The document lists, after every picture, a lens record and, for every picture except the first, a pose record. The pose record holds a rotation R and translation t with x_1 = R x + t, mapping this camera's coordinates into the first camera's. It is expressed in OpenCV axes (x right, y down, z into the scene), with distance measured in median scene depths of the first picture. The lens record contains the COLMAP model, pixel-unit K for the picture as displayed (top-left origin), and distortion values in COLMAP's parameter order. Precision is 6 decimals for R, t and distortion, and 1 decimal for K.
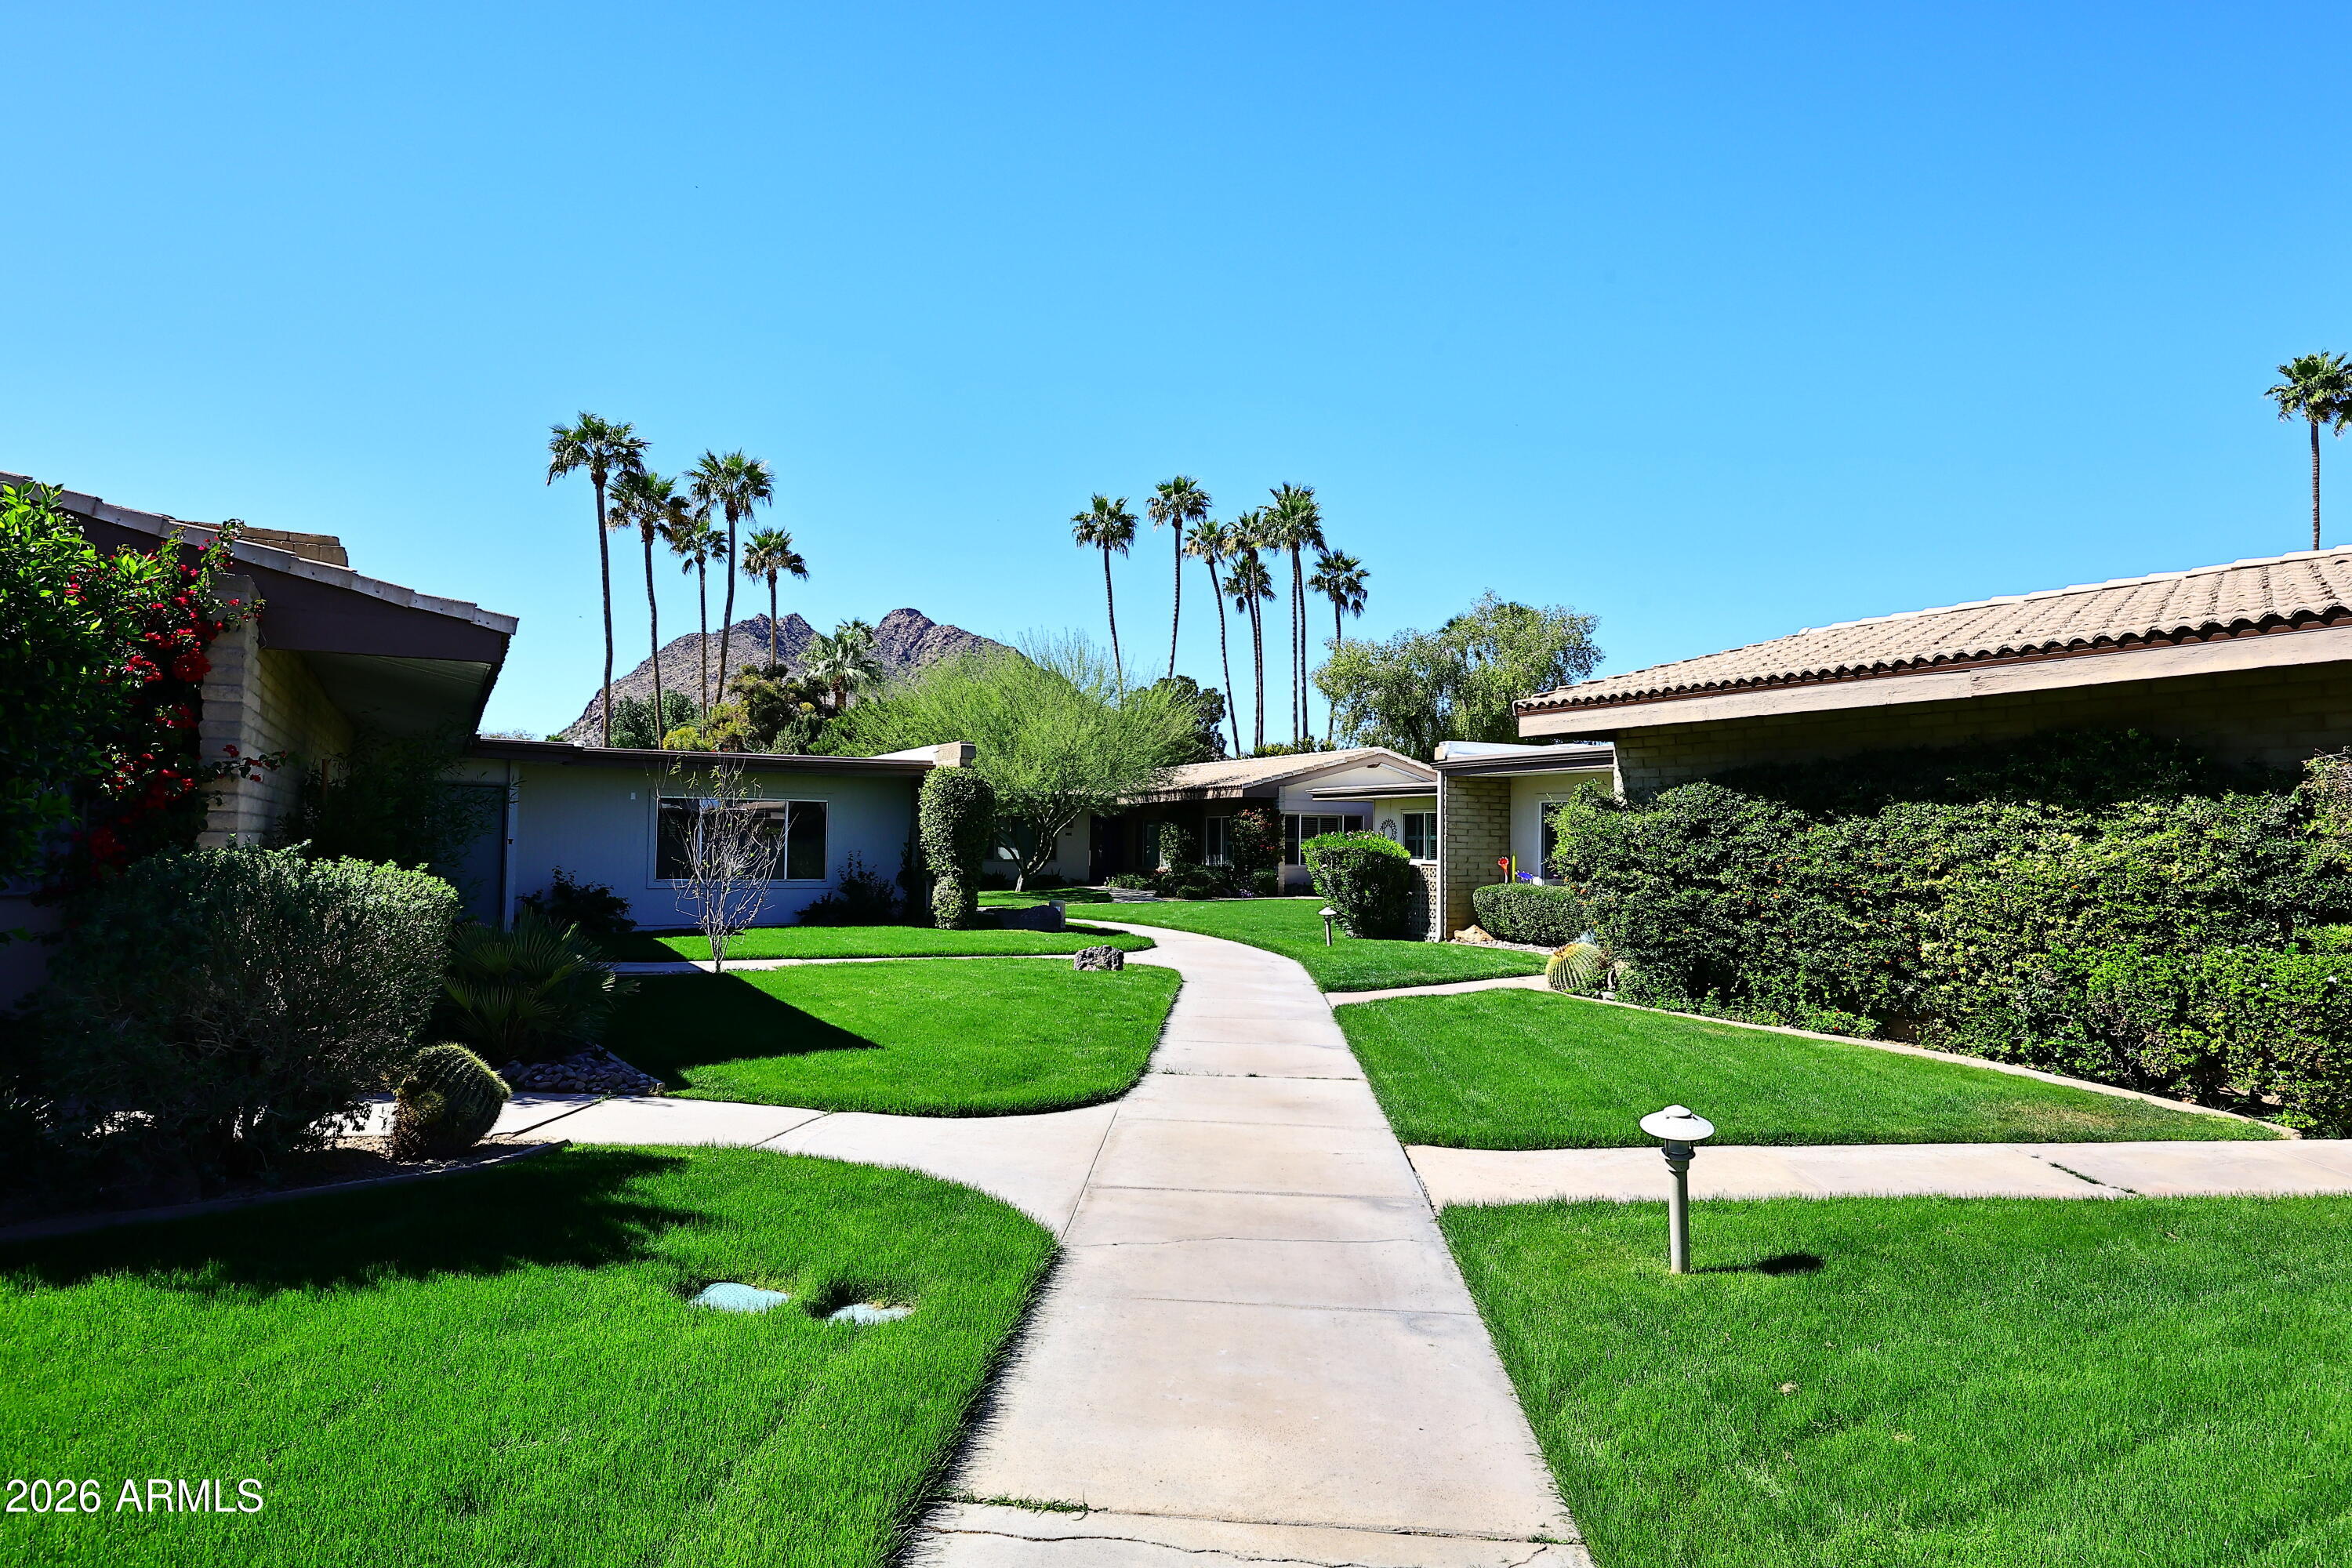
lens RADIAL K [[1420.2, 0, 1176.1], [0, 1420.2, 788.3], [0, 0, 1]] dist [-0.003619, -0.000903]
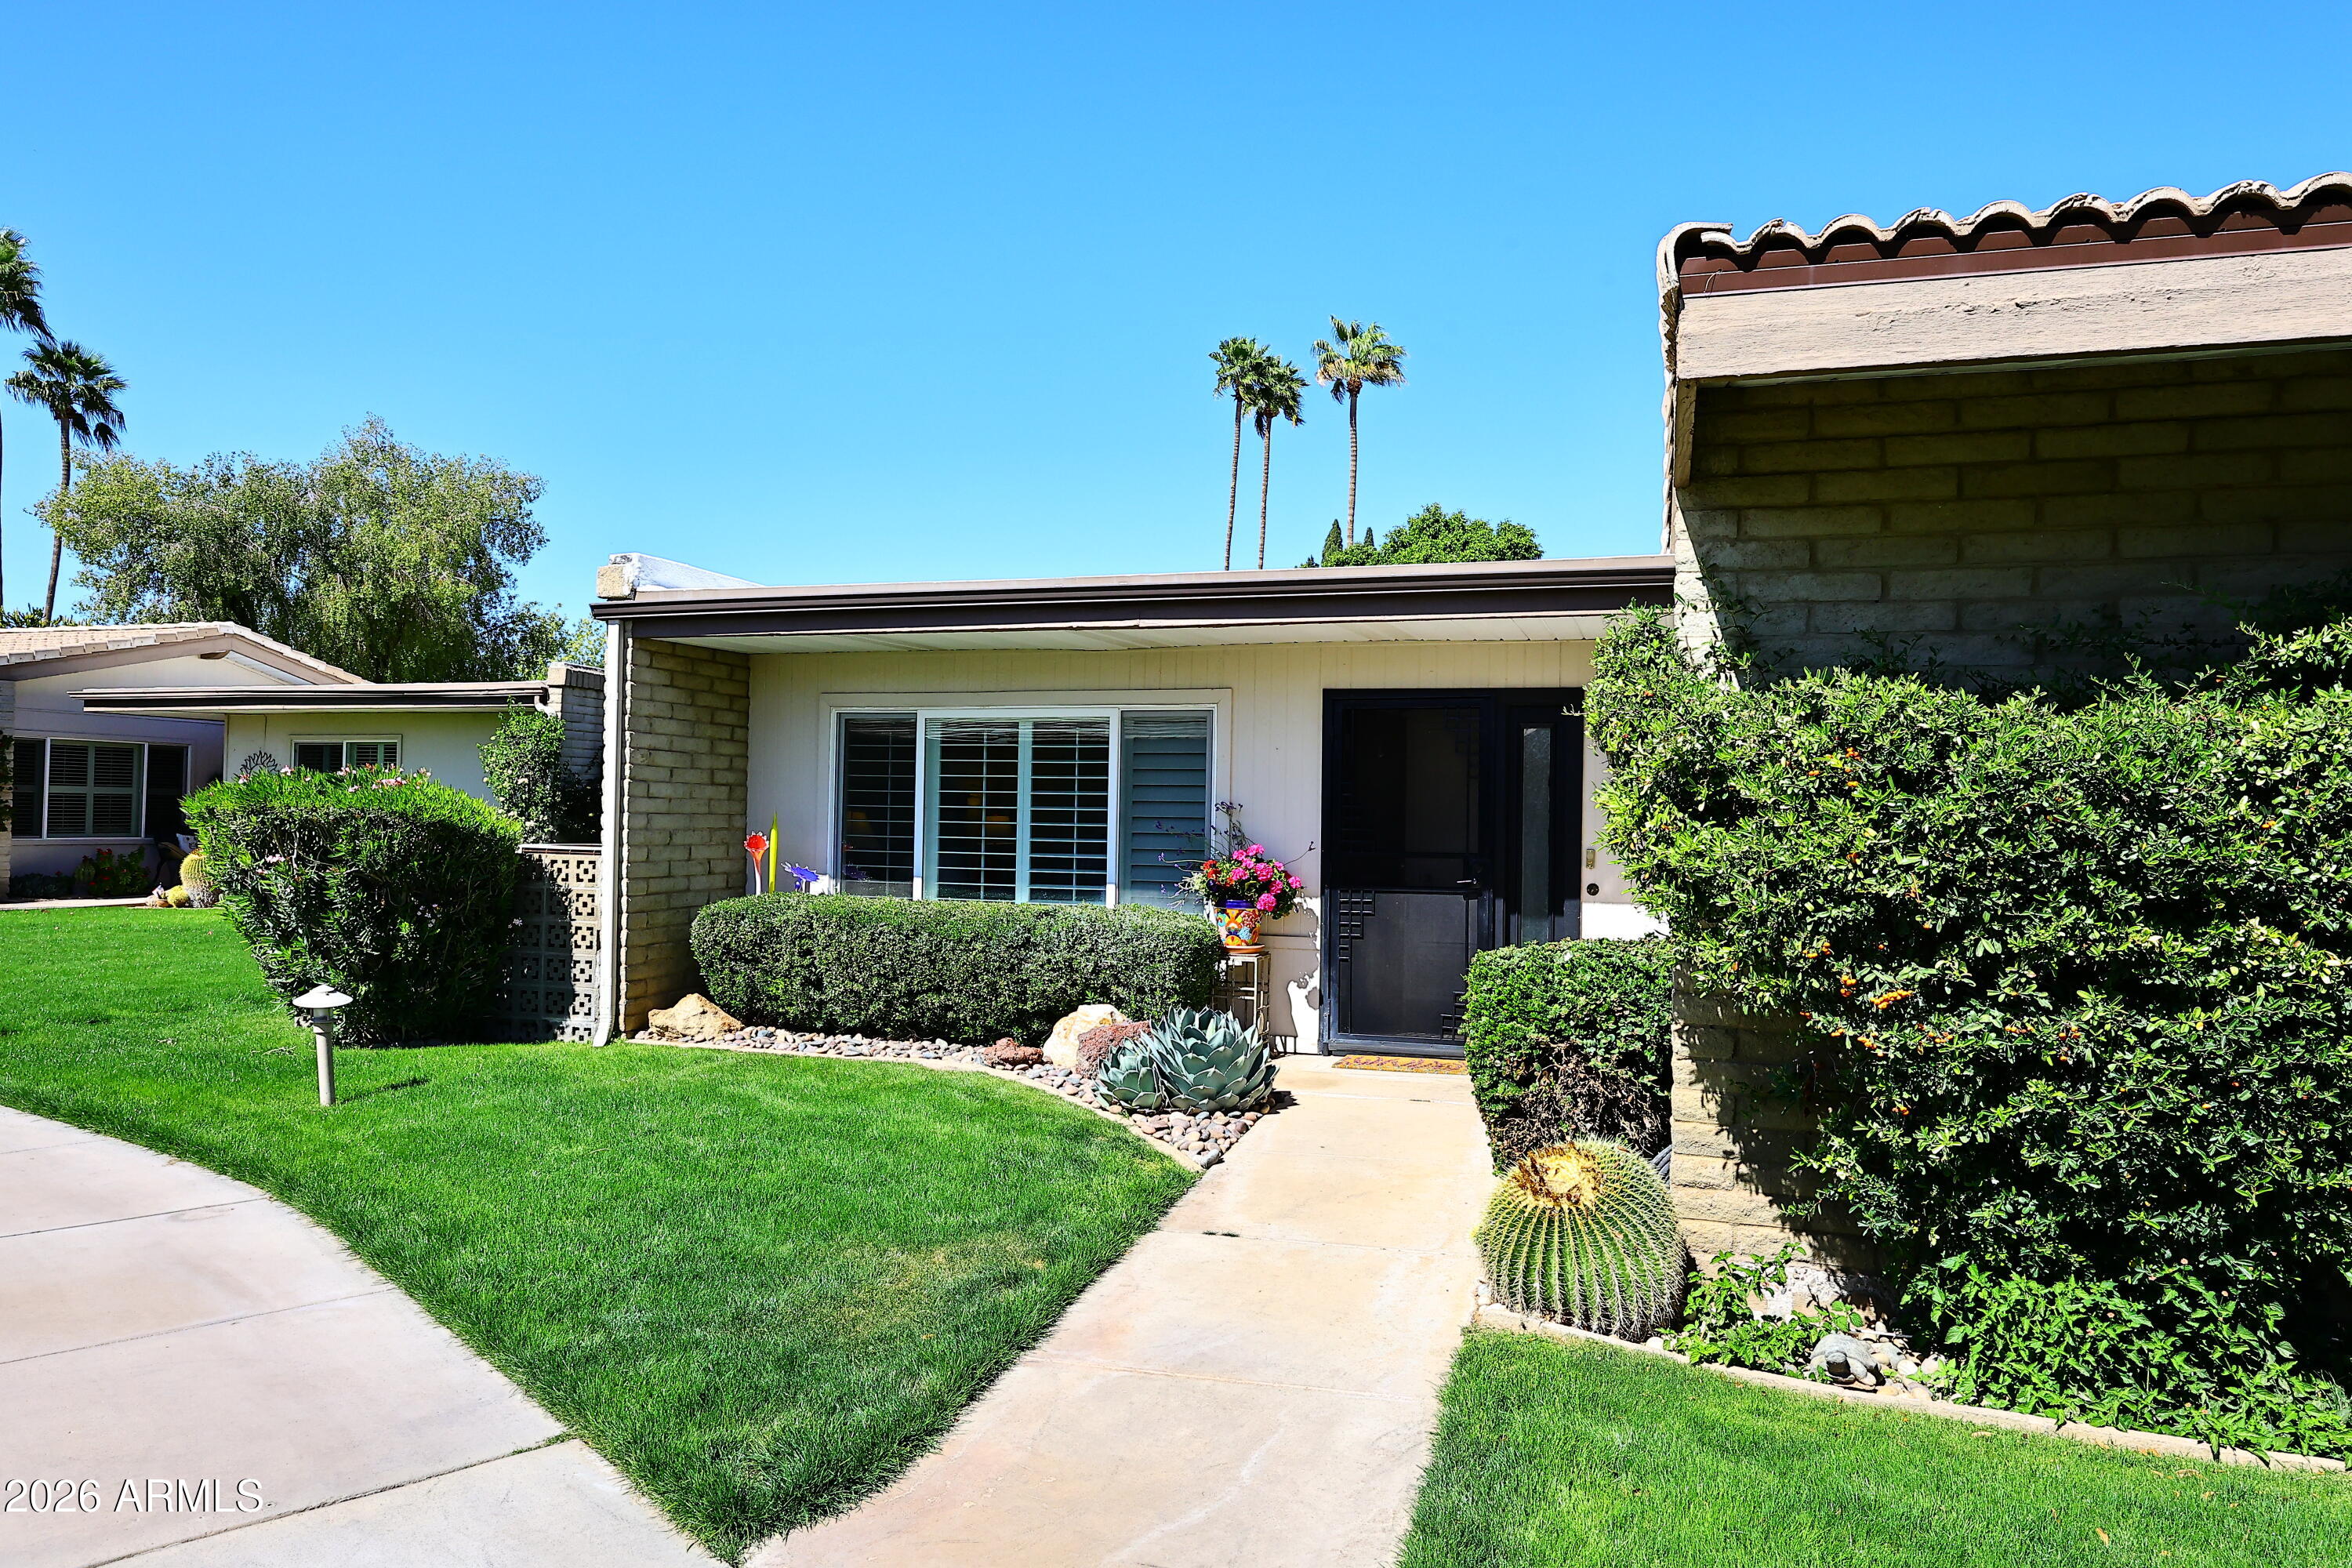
lens RADIAL K [[1455.2, 0, 1181.0], [0, 1455.2, 790.7], [0, 0, 1]] dist [-0.007235, -0.005908]
pose [[0.699342, 0.011189, 0.714699, 0.000597], [-0.035433, 0.999191, 0.019030, 0.012738], [-0.713908, -0.038632, 0.699173, 0.338230]]
